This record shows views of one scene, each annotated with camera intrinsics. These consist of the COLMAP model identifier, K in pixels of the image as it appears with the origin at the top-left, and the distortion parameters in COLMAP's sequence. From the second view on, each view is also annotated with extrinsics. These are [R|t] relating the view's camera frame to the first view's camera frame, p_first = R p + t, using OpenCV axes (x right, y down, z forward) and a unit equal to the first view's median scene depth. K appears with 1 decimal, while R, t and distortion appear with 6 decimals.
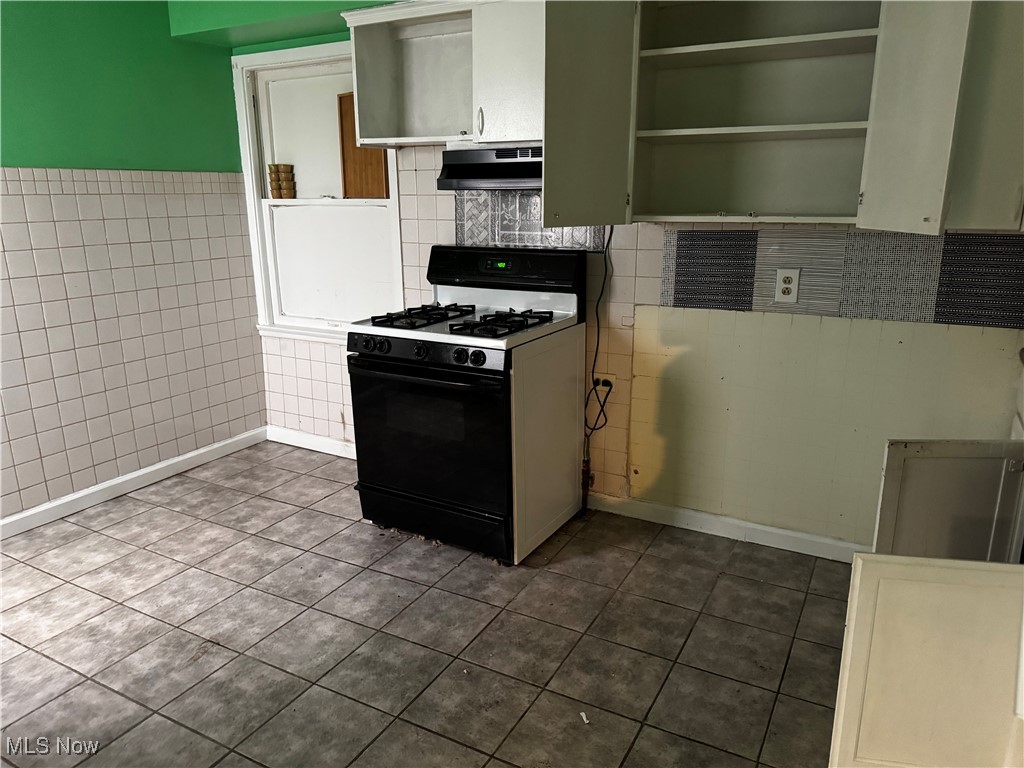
lens RADIAL K [[731.3, 0, 509.0], [0, 731.3, 385.3], [0, 0, 1]] dist [0.115973, -0.165608]
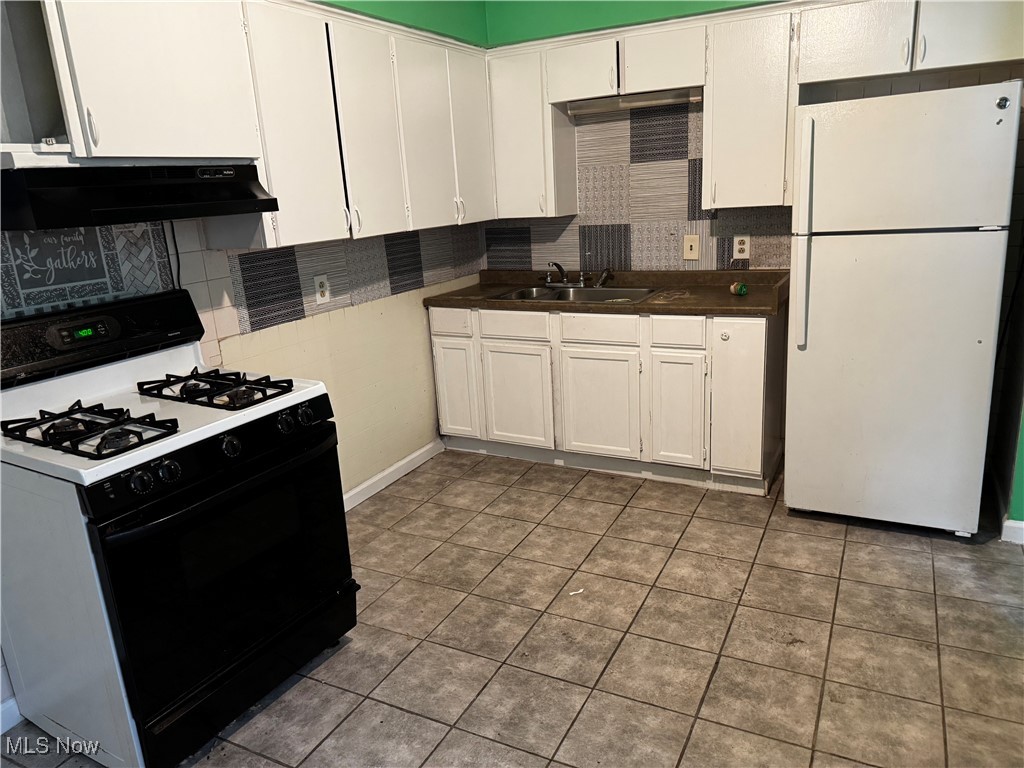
lens RADIAL K [[731.3, 0, 509.0], [0, 731.3, 385.3], [0, 0, 1]] dist [0.115973, -0.165608]
pose [[-0.030690, -0.258648, 0.965484, -0.794193], [0.306480, 0.916975, 0.255395, -0.198983], [-0.951382, 0.303739, 0.051129, 0.688029]]
